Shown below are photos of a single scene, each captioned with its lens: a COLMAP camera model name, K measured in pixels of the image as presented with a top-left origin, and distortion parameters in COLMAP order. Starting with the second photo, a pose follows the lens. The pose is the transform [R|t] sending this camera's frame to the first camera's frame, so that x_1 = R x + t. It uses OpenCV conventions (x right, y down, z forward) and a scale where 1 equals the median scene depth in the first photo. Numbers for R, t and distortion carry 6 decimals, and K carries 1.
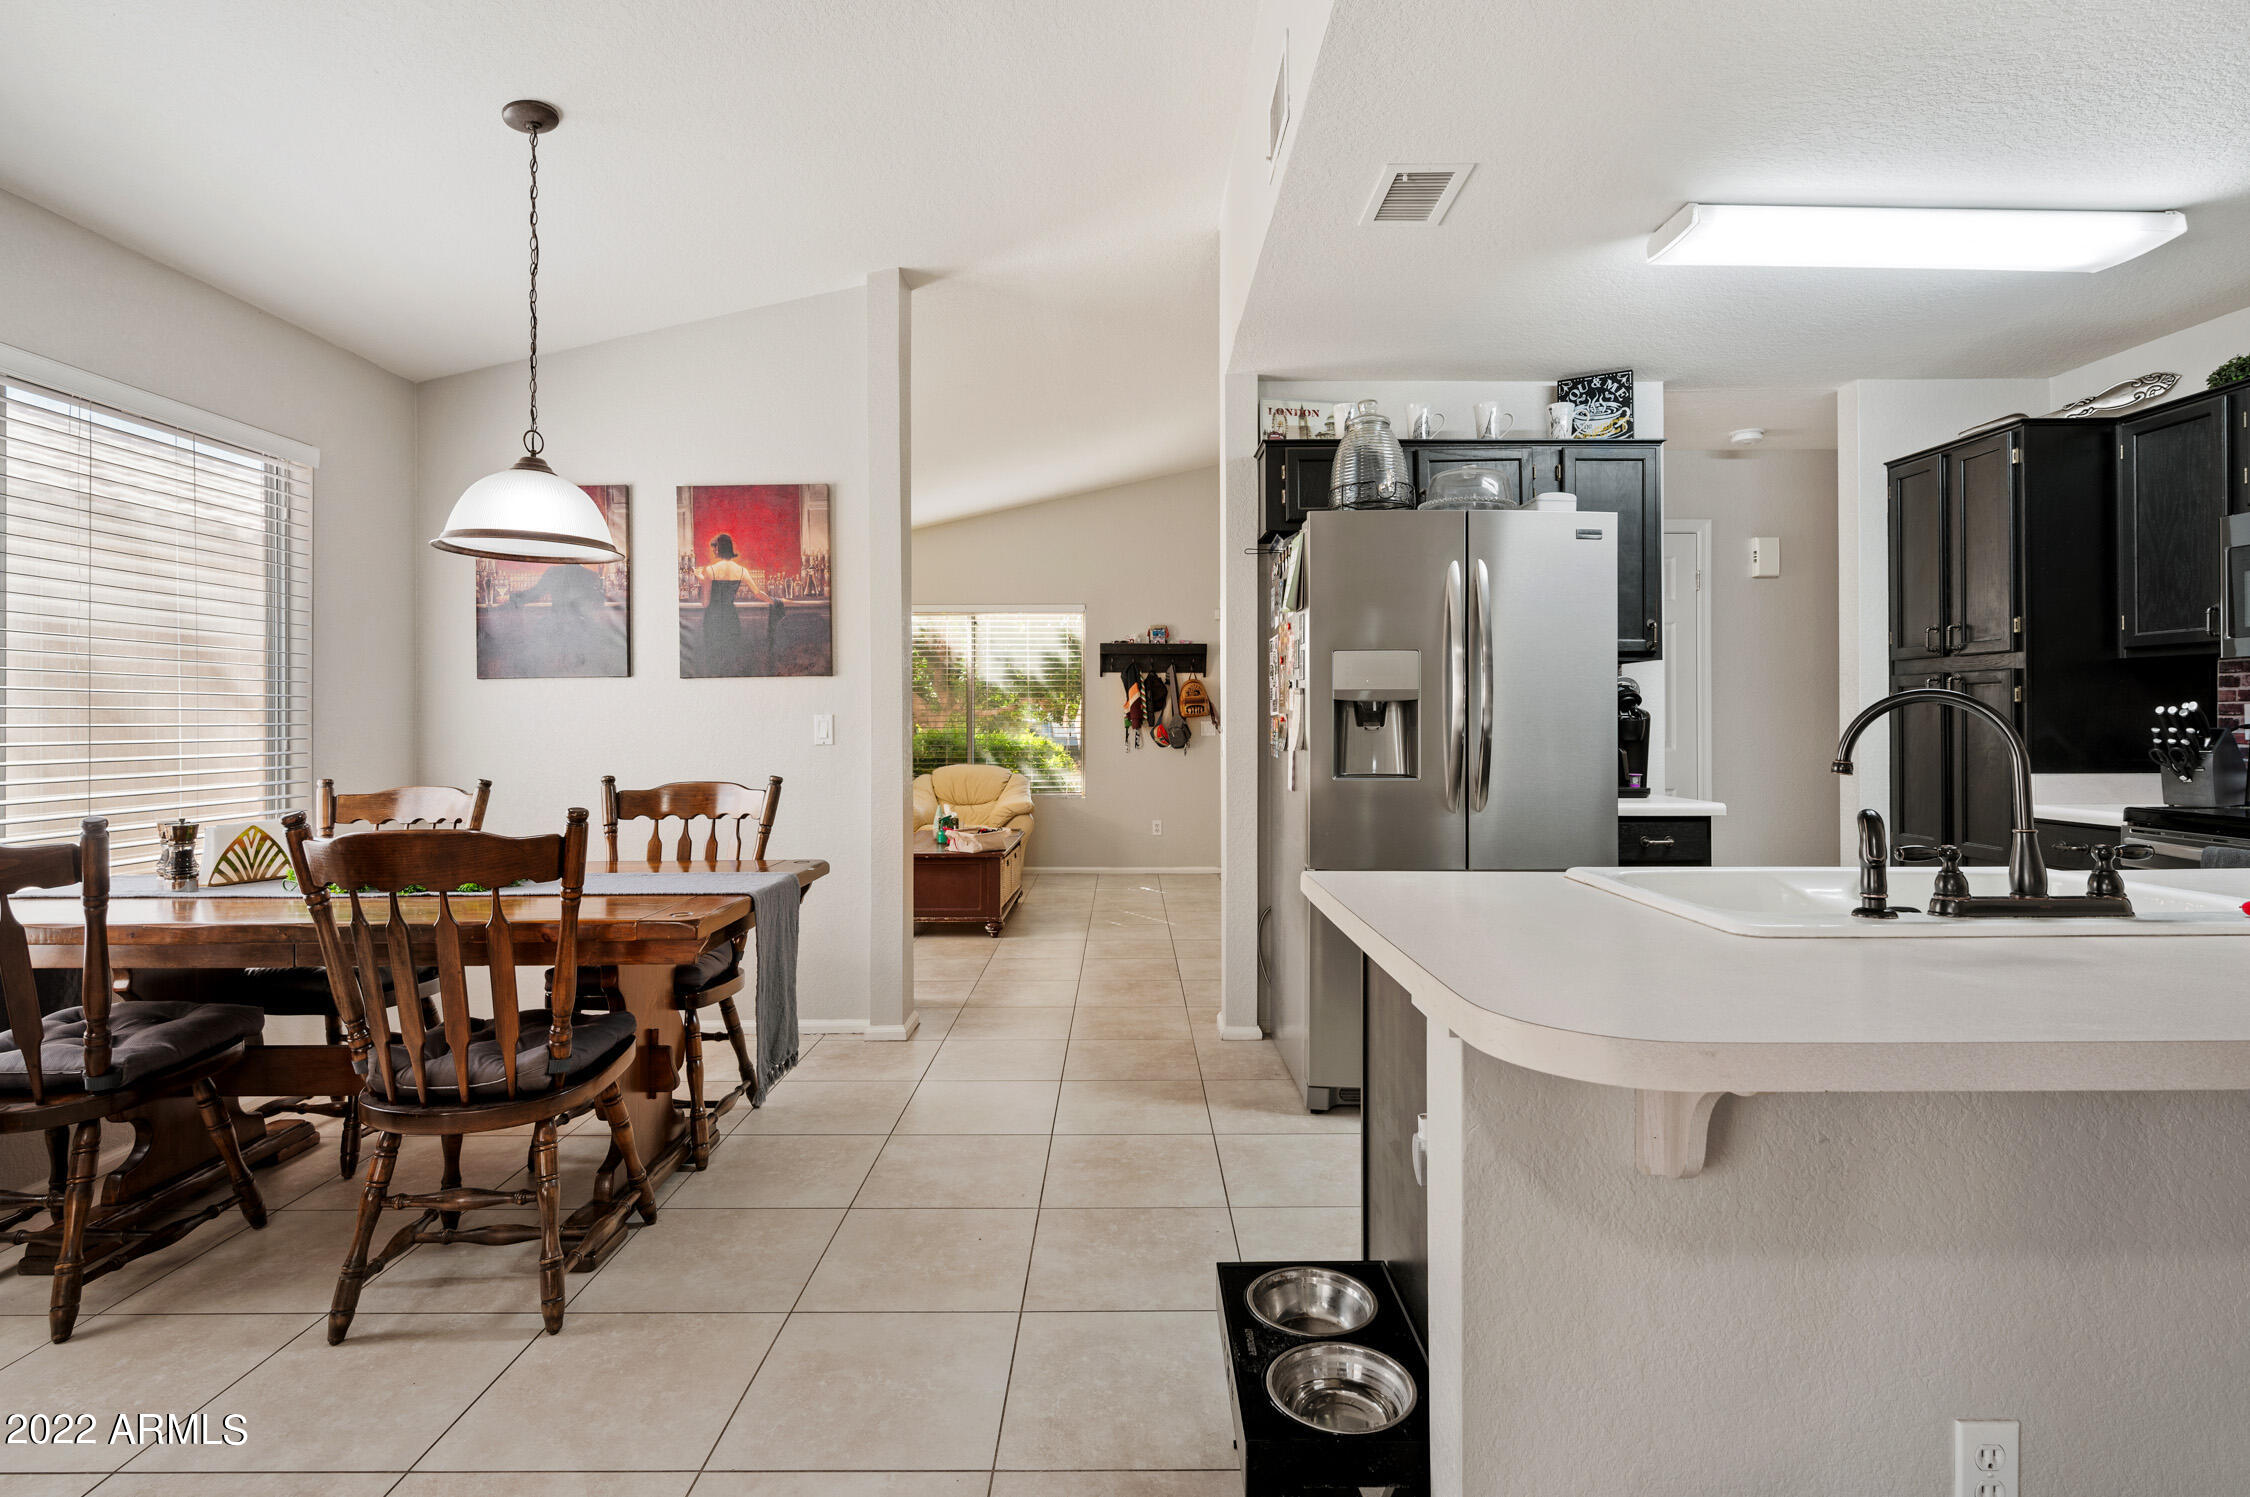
lens RADIAL K [[1079.4, 0, 1130.8], [0, 1079.4, 714.1], [0, 0, 1]] dist [-0.001483, 0.000239]
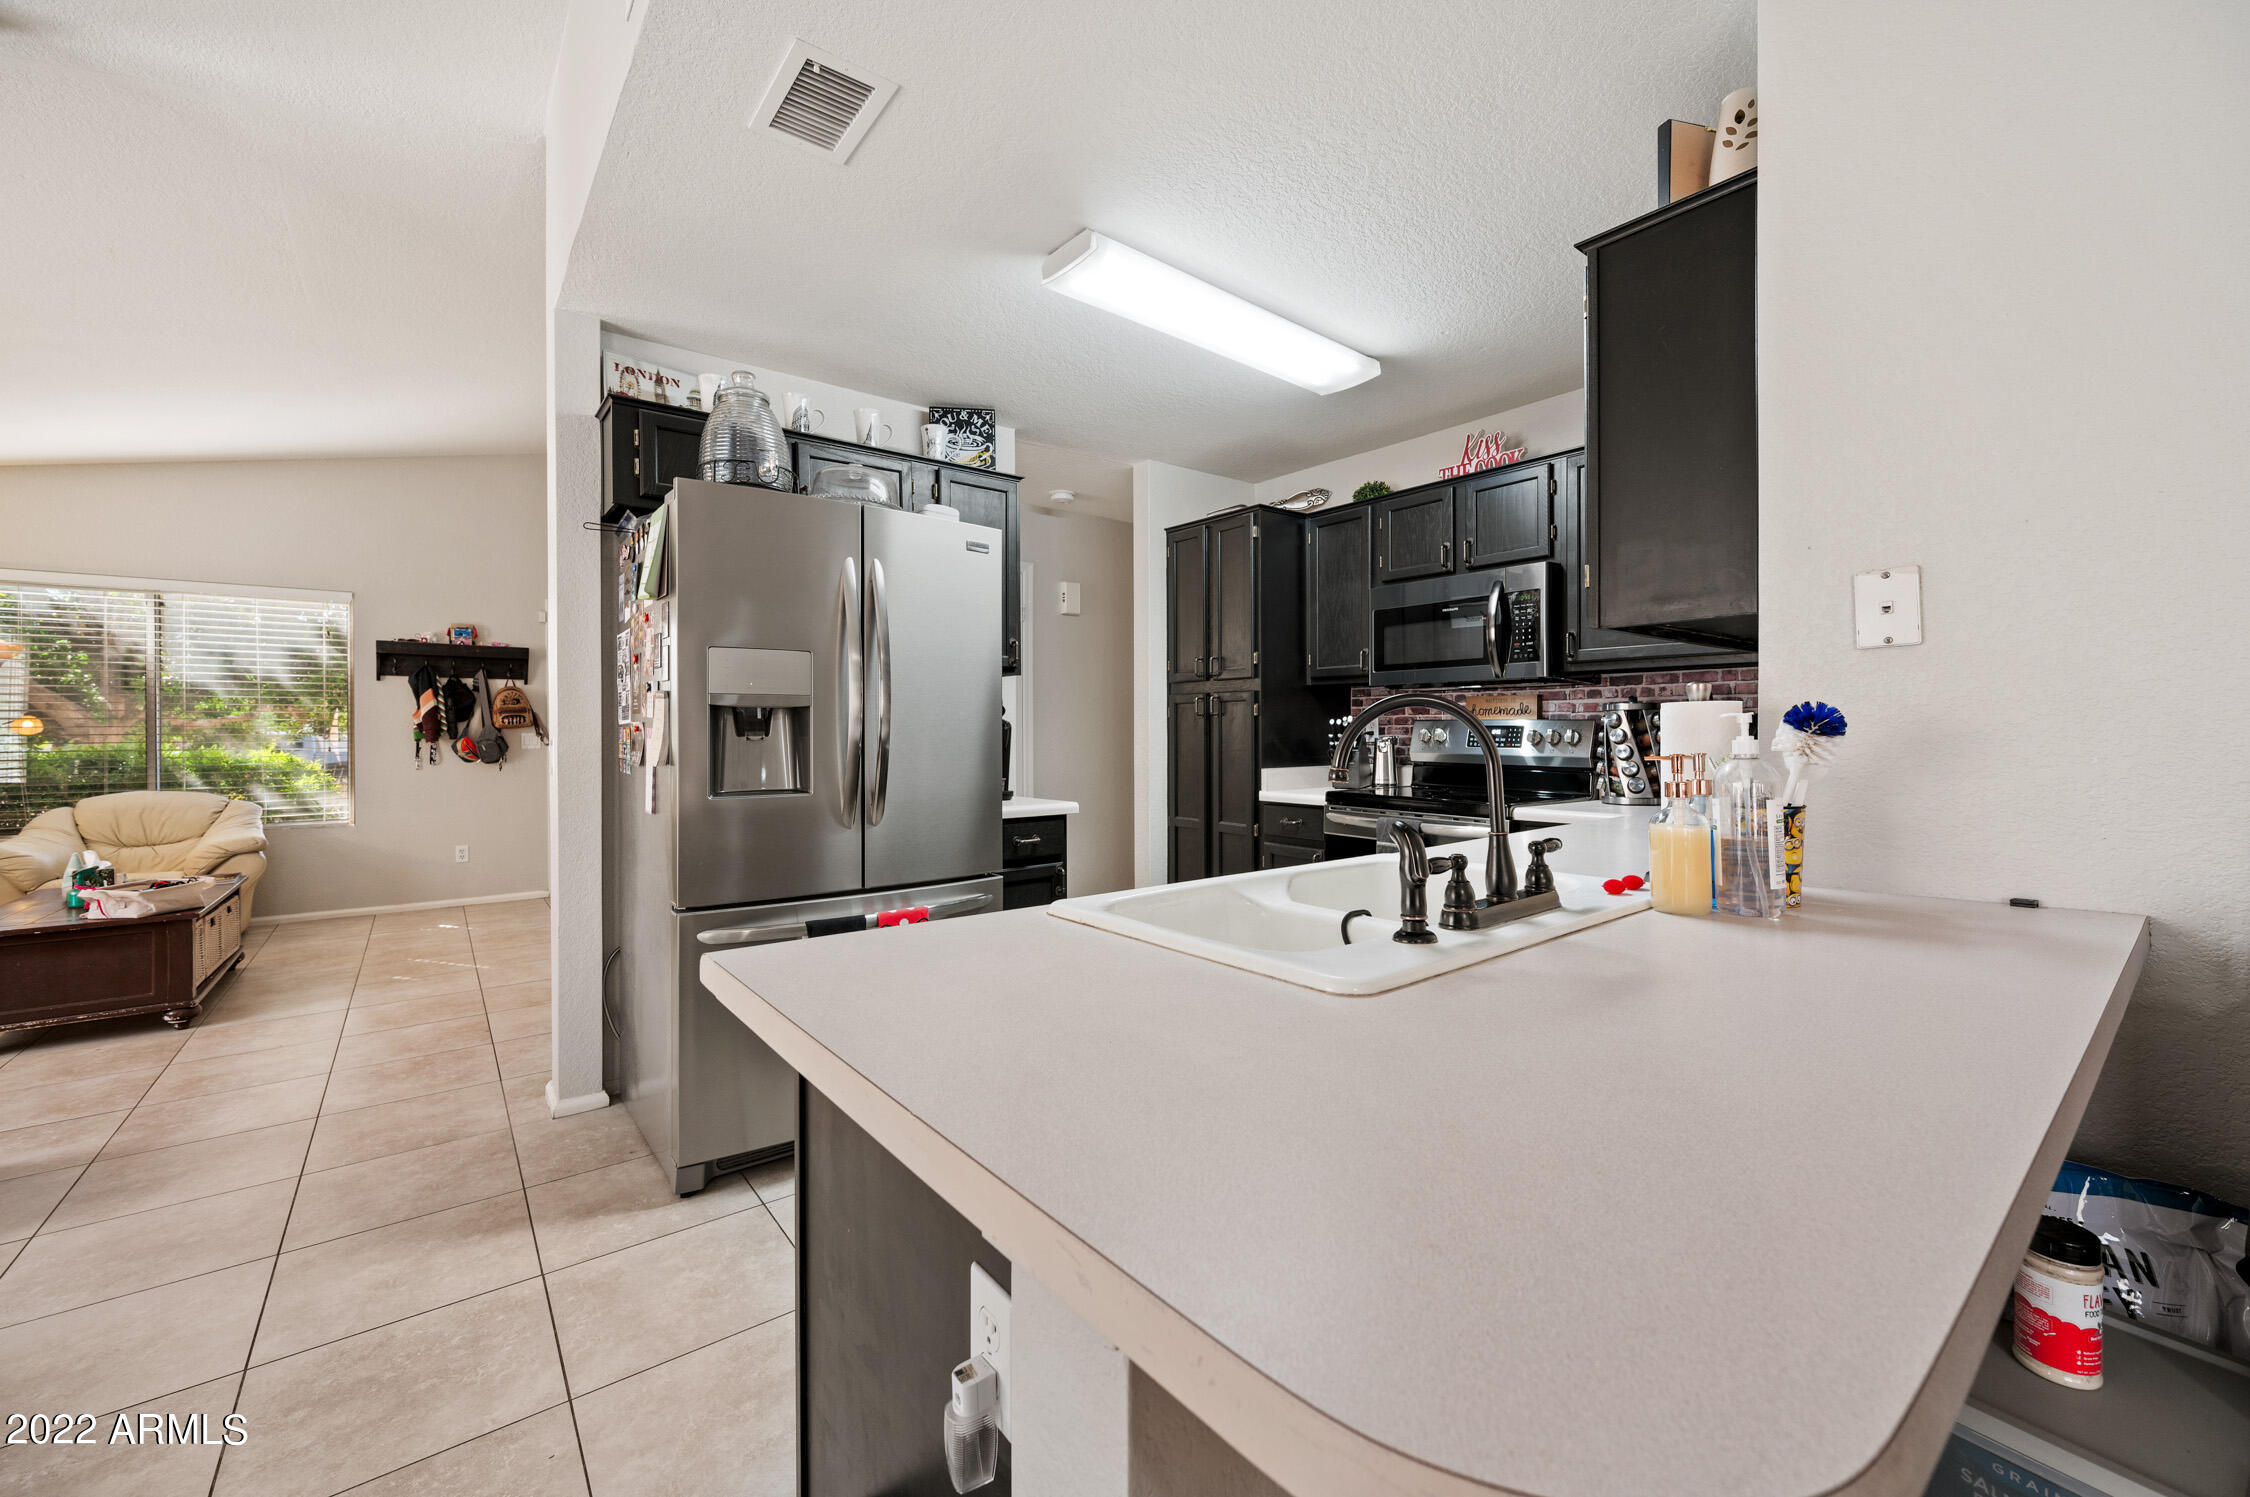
lens RADIAL K [[889.7, 0, 1126.9], [0, 889.7, 735.4], [0, 0, 1]] dist [-0.000174, -0.000321]
pose [[0.788831, -0.004848, 0.614591, 0.014469], [-0.000841, 0.999959, 0.008968, 0.003309], [-0.614610, -0.007591, 0.788795, 0.207031]]
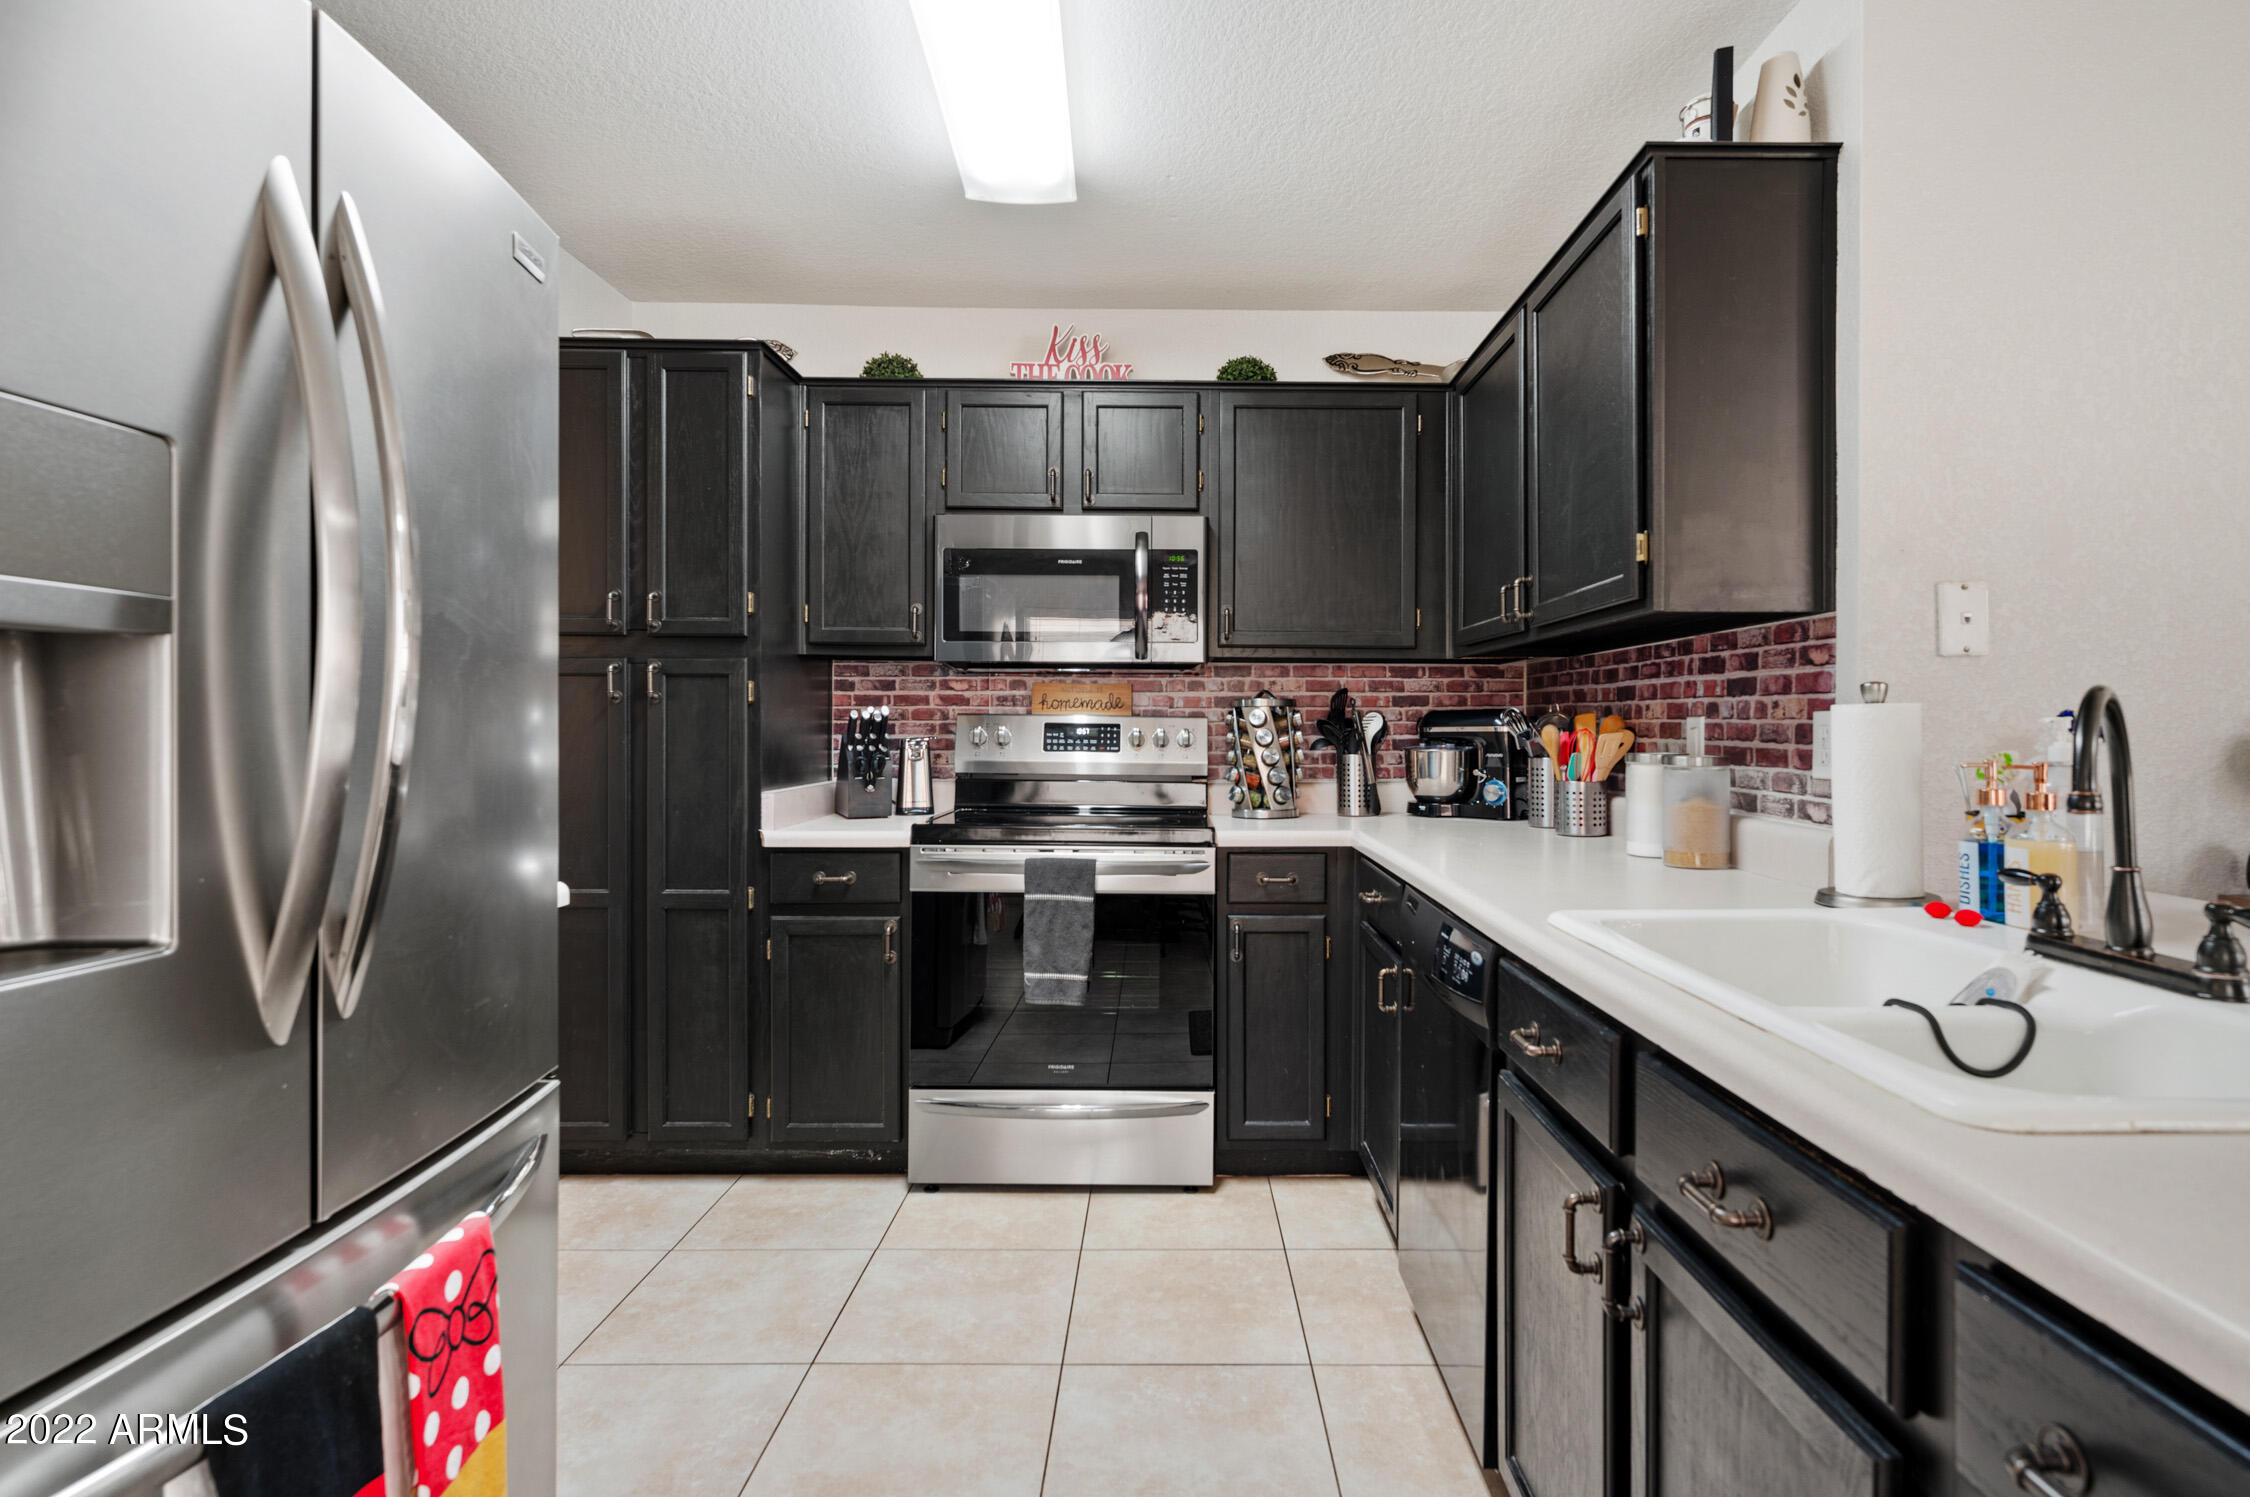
lens RADIAL K [[1123.7, 0, 1178.8], [0, 1123.7, 735.4], [0, 0, 1]] dist [-0.000919, -0.000170]
pose [[-0.007268, -0.006106, 0.999955, 0.004094], [-0.009774, 0.999934, 0.006034, 0.004981], [-0.999926, -0.009730, -0.007327, 0.637617]]
